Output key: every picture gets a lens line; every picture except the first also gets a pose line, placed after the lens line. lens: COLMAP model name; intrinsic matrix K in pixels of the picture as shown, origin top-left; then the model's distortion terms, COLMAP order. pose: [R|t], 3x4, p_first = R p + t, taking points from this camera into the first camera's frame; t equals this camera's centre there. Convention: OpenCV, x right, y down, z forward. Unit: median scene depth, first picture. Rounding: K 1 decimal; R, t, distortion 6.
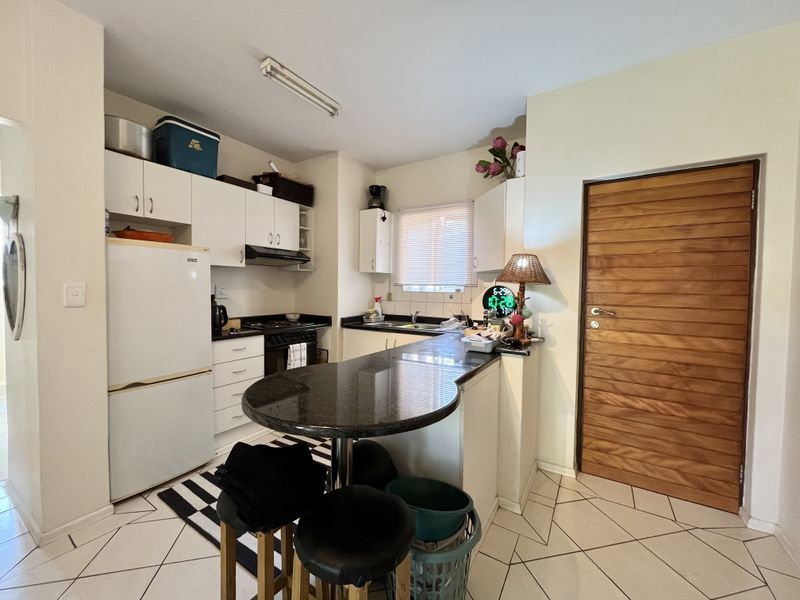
lens RADIAL K [[321.5, 0, 396.8], [0, 321.5, 300.8], [0, 0, 1]] dist [-0.004387, 0.000022]
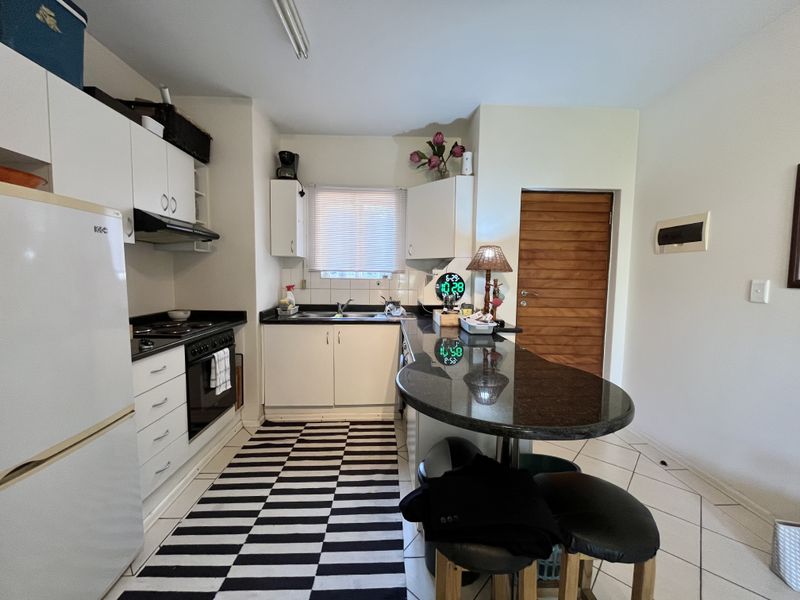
lens RADIAL K [[321.5, 0, 396.5], [0, 321.5, 300.6], [0, 0, 1]] dist [-0.004387, 0.000022]
pose [[0.830264, -0.048872, 0.555224, -0.400646], [0.021089, 0.998190, 0.056328, -0.016051], [-0.556972, -0.035058, 0.829791, 0.169588]]
